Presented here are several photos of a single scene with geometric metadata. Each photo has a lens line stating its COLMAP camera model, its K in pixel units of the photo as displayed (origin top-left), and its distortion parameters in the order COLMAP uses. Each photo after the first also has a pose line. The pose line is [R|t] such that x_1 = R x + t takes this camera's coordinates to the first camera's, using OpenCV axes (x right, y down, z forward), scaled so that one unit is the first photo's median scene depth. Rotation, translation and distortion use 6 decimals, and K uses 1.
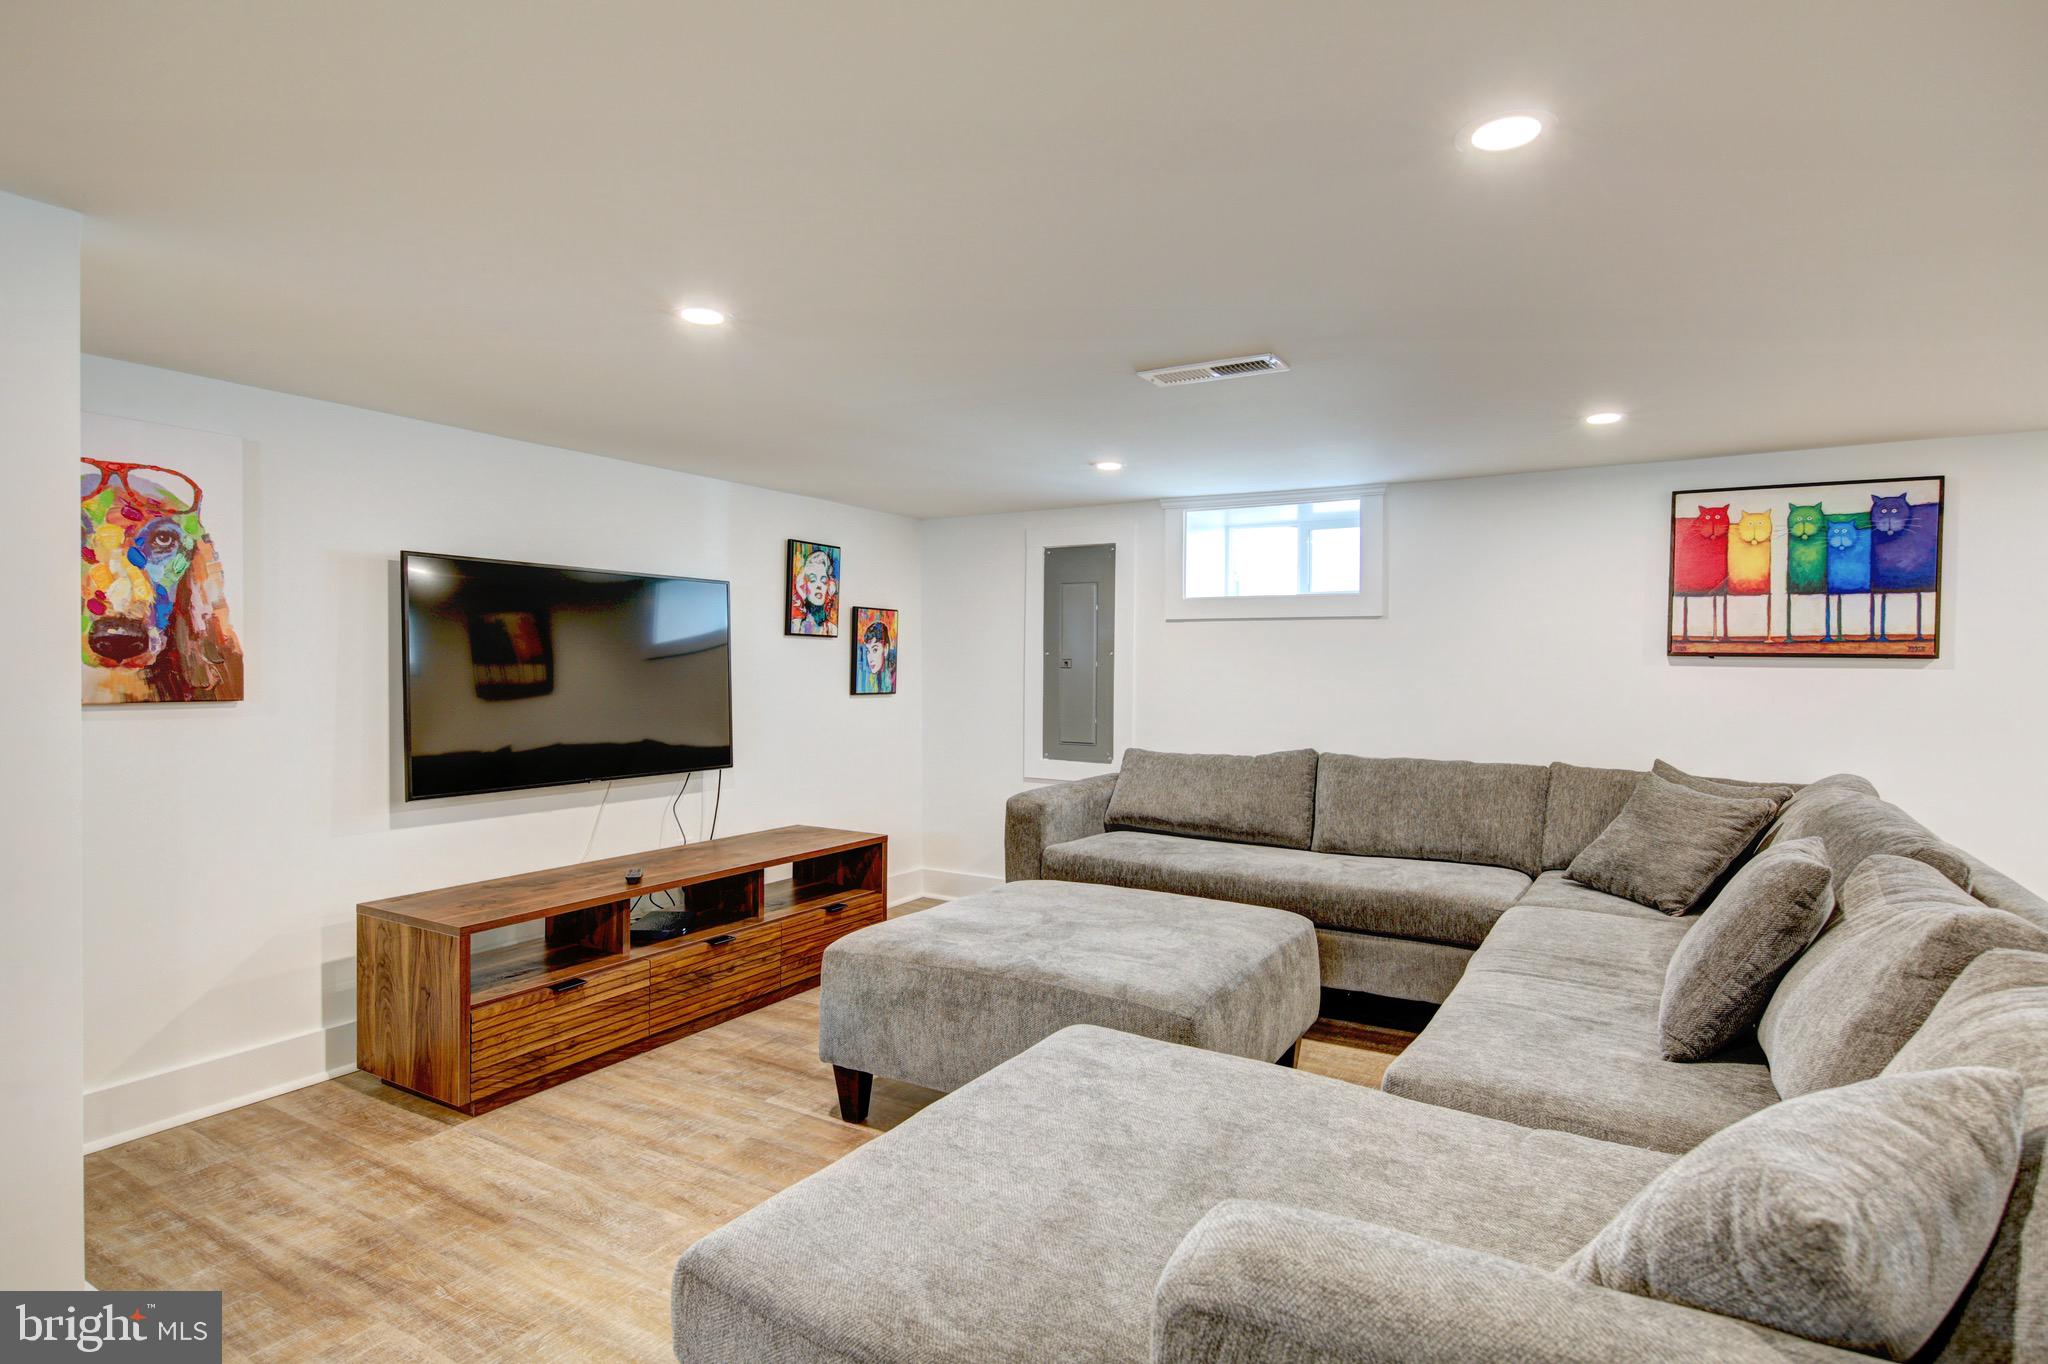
lens RADIAL K [[1043.6, 0, 1024.0], [0, 1043.6, 682.0], [0, 0, 1]] dist [-0.005469, -0.000910]
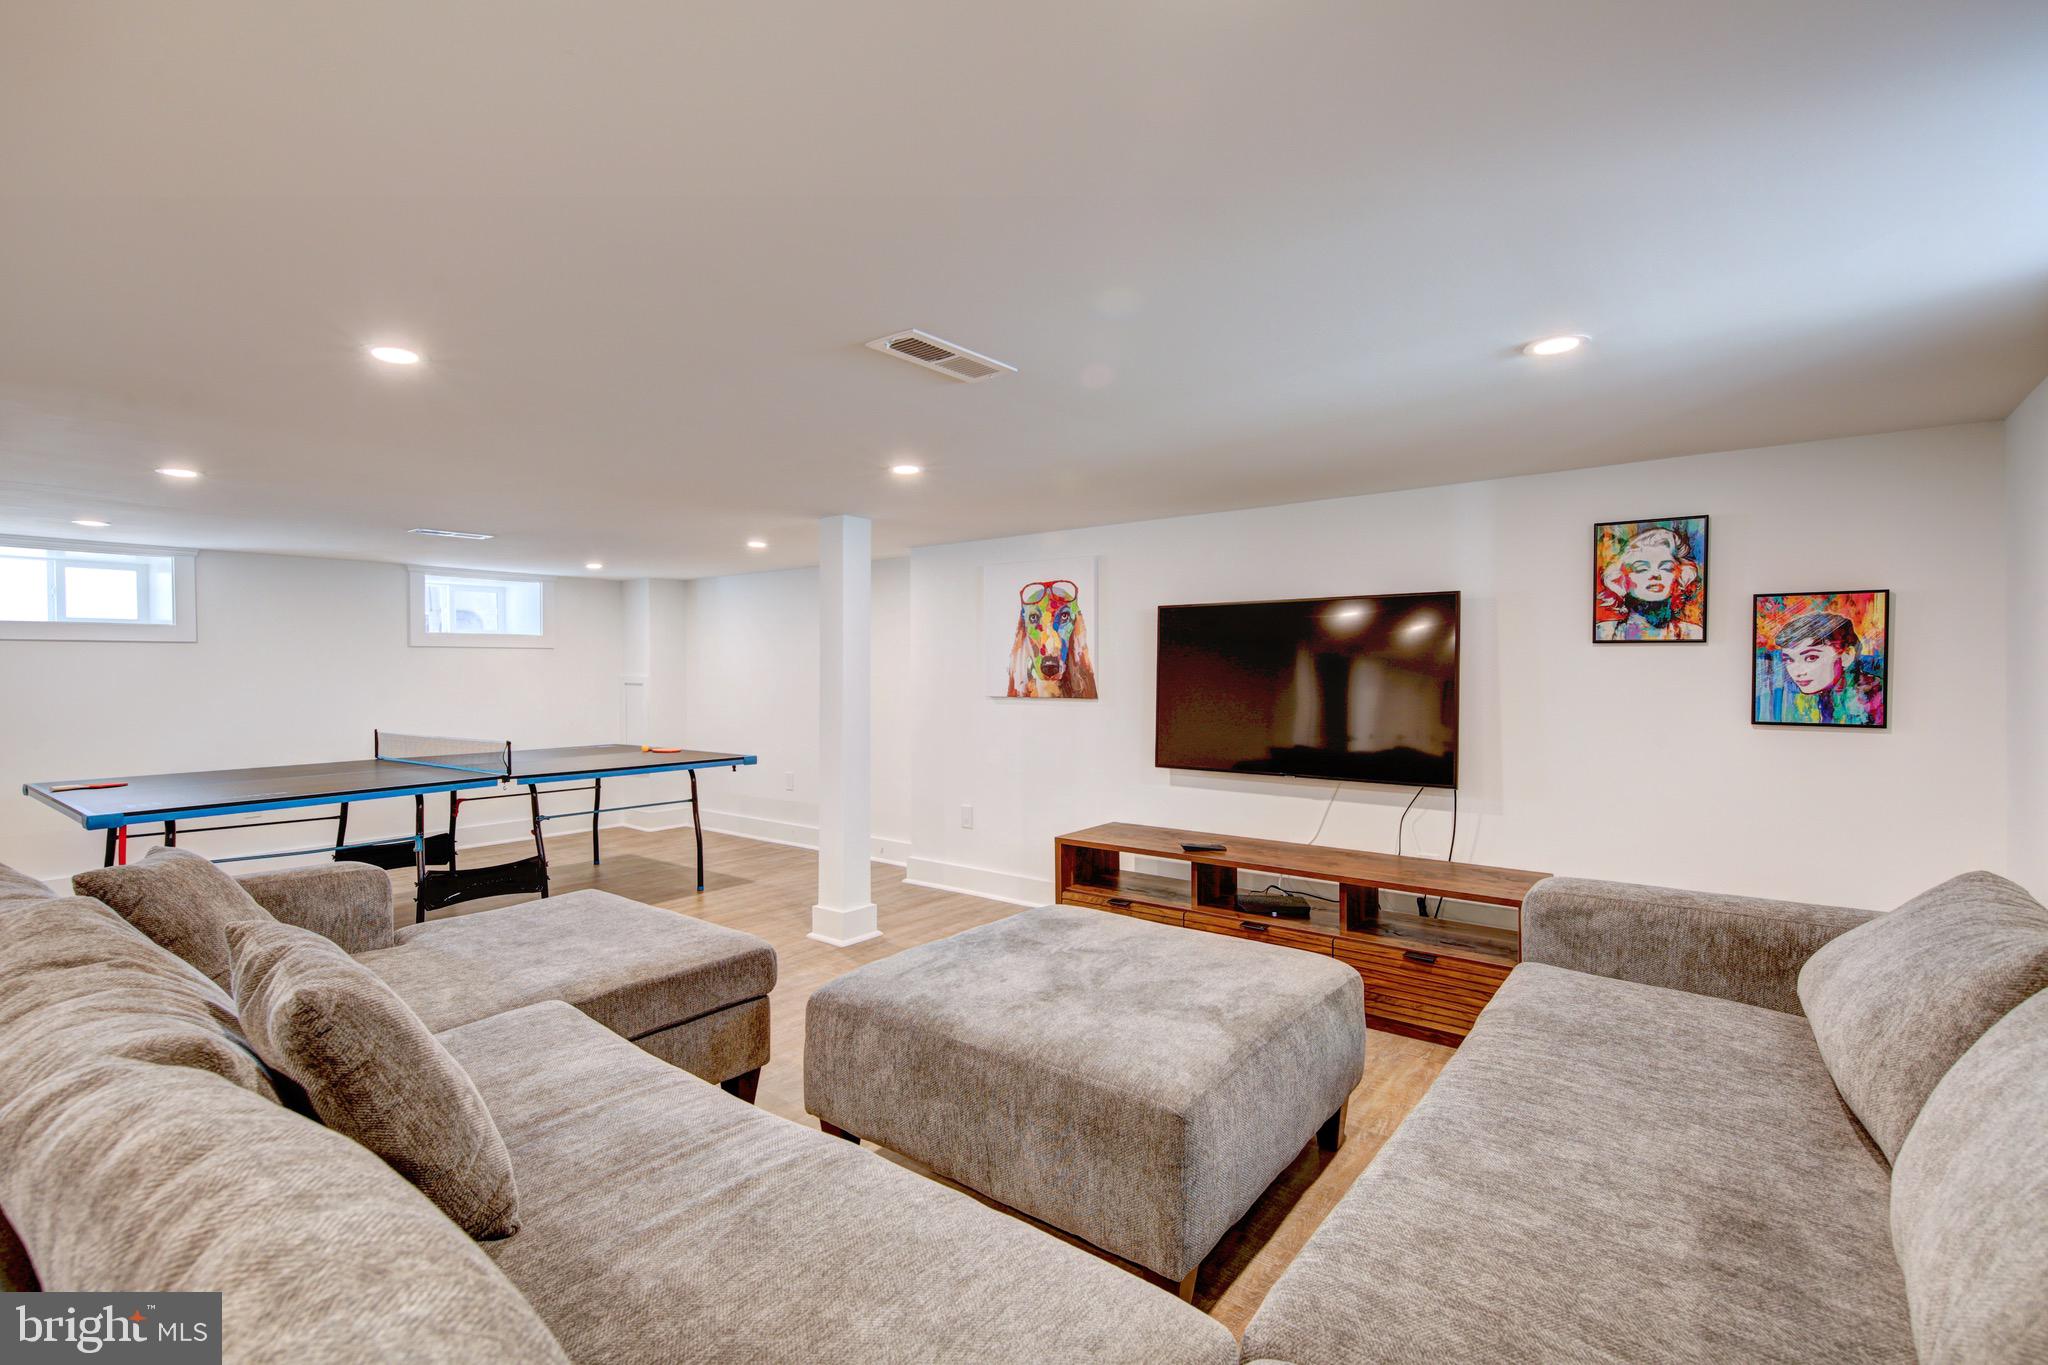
lens RADIAL K [[917.5, 0, 1024.0], [0, 917.5, 682.5], [0, 0, 1]] dist [-0.000203, 0.000076]
pose [[-0.112518, 0.008895, -0.993610, 0.707908], [-0.013671, 0.999851, 0.010499, -0.021058], [0.993556, 0.014765, -0.112380, 0.857100]]
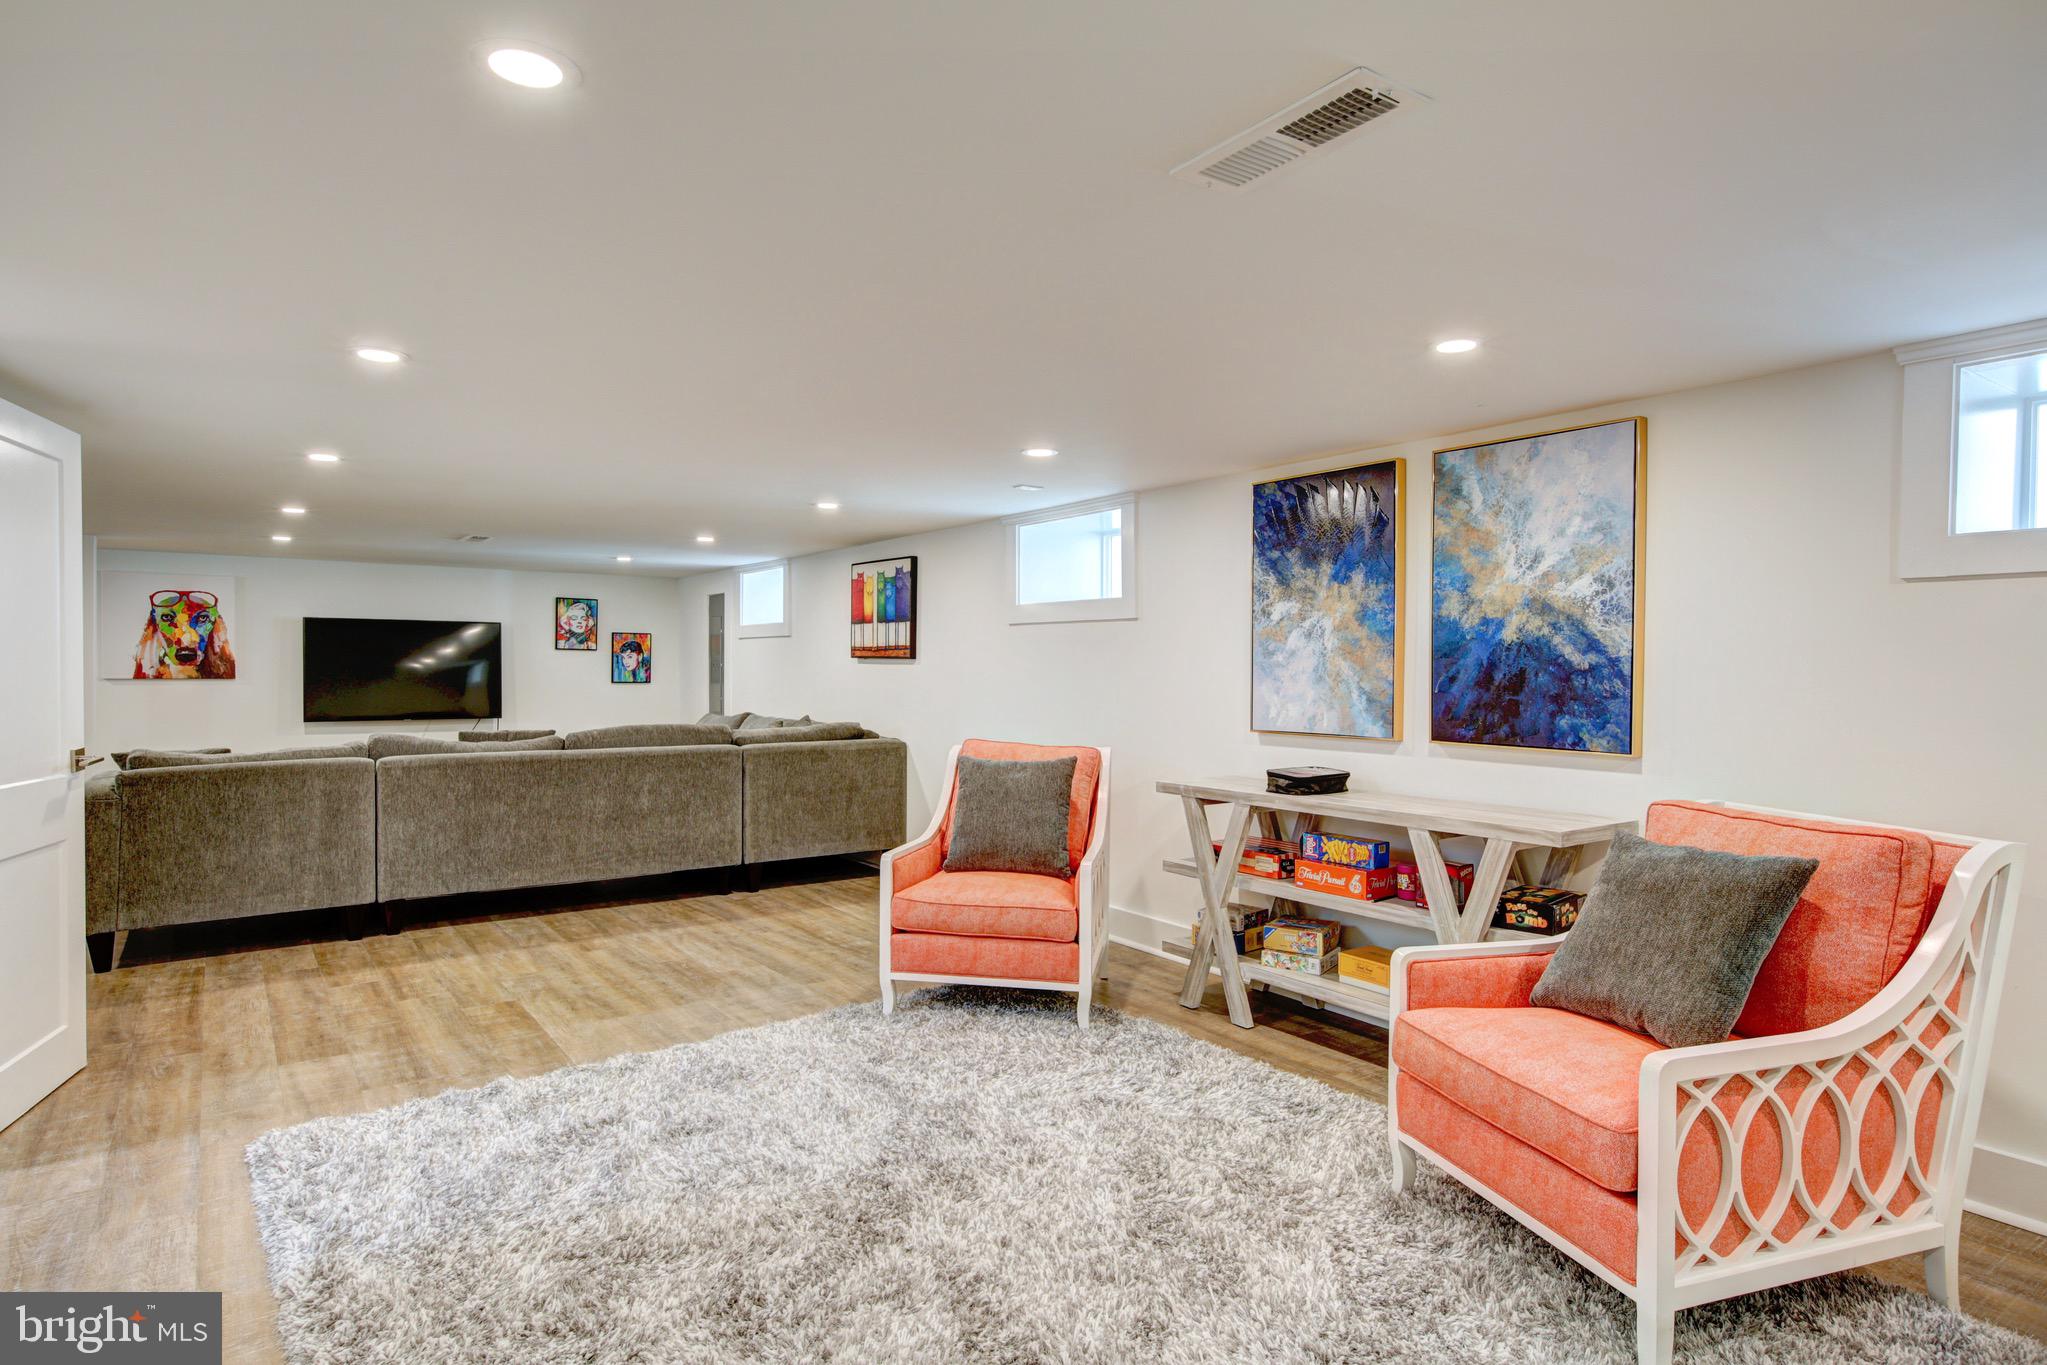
lens RADIAL K [[1043.1, 0, 1023.5], [0, 1043.1, 682.5], [0, 0, 1]] dist [-0.005469, -0.000910]
pose [[0.933123, 0.002773, -0.359547, 1.619523], [-0.004658, 0.999980, -0.004376, 0.024046], [0.359528, 0.005759, 0.933117, -0.568861]]
